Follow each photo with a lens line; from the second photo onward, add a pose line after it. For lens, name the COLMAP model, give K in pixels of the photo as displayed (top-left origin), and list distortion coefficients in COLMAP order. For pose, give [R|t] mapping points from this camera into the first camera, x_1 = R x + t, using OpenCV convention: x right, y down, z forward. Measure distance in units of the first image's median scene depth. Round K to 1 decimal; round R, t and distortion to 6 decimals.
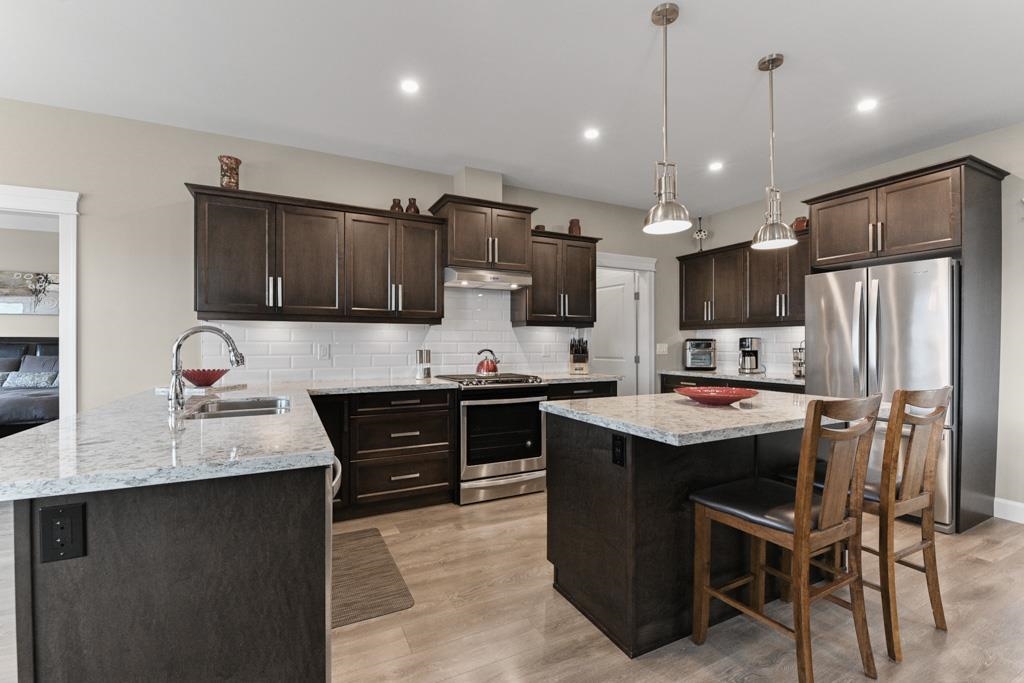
lens RADIAL K [[450.5, 0, 483.8], [0, 450.5, 345.4], [0, 0, 1]] dist [-0.007930, -0.005539]
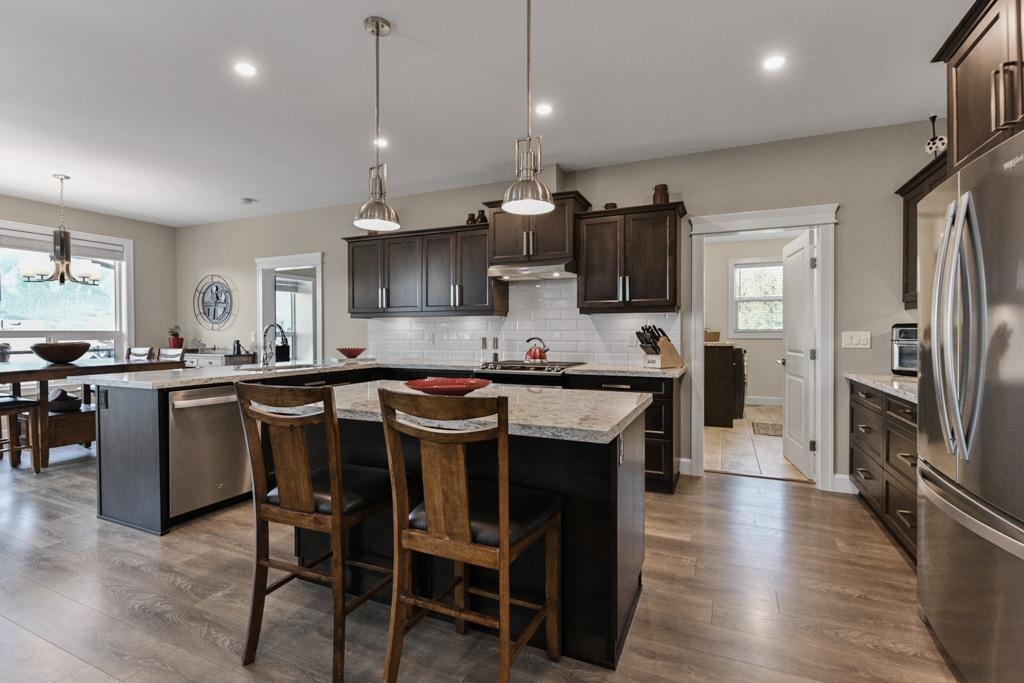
lens RADIAL K [[450.5, 0, 511.3], [0, 450.5, 338.1], [0, 0, 1]] dist [-0.007930, -0.005539]
pose [[0.645426, 0.014643, -0.763682, 0.765447], [0.001173, 0.999796, 0.020162, -0.011358], [0.763822, -0.013909, 0.645277, 0.269771]]
